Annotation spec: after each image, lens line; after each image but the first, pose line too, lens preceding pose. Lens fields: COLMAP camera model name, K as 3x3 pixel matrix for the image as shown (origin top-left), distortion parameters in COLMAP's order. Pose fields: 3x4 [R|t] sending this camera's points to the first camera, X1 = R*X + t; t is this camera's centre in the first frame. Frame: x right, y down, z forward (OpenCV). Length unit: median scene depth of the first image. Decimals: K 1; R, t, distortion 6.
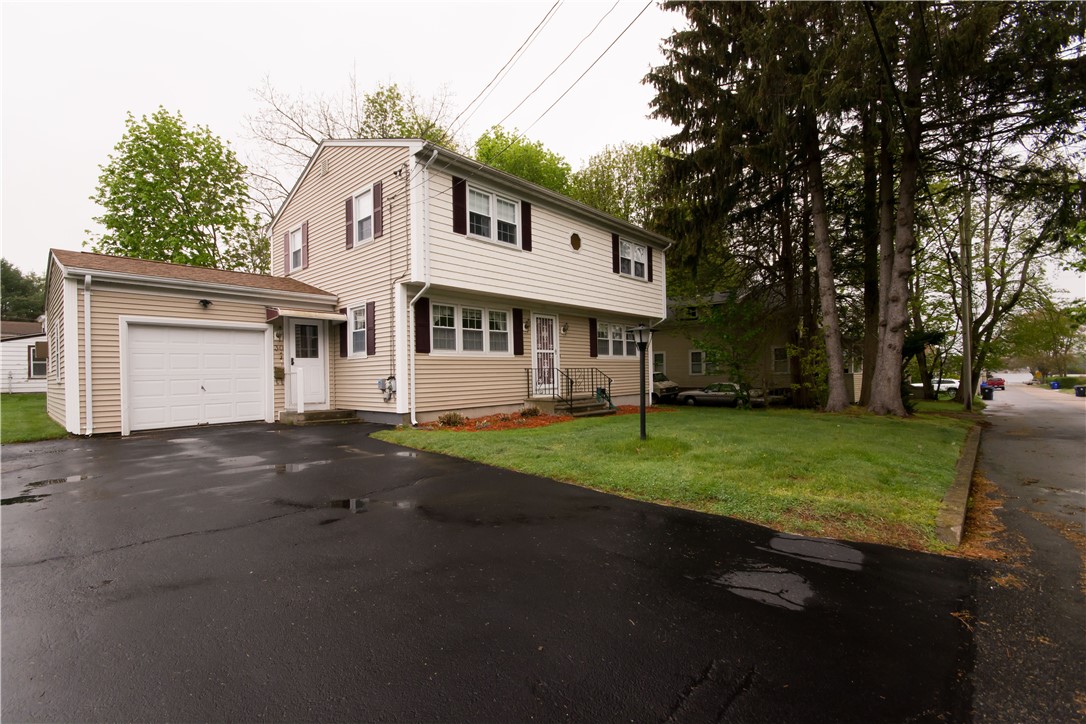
lens RADIAL K [[482.1, 0, 537.2], [0, 482.1, 370.6], [0, 0, 1]] dist [-0.014325, -0.000650]
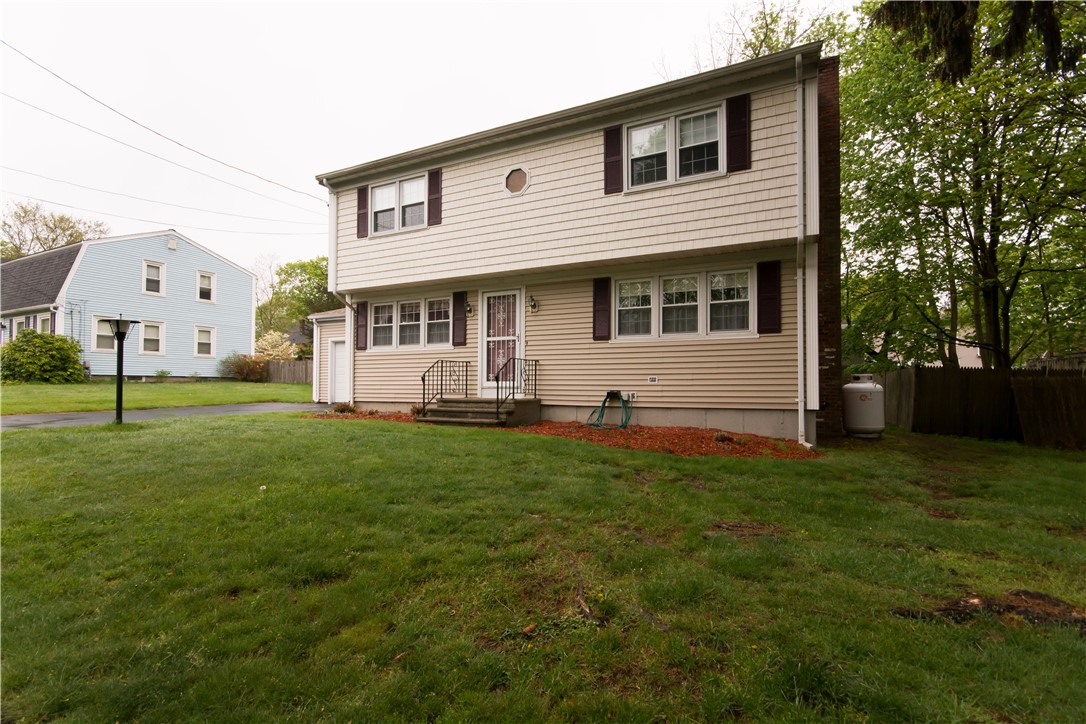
lens RADIAL K [[482.9, 0, 543.0], [0, 482.9, 362.0], [0, 0, 1]] dist [-0.000826, -0.000031]
pose [[0.294115, 0.000431, -0.955770, 0.766931], [0.017205, 0.999835, 0.005746, -0.005883], [0.955615, -0.018134, 0.294059, 0.826756]]
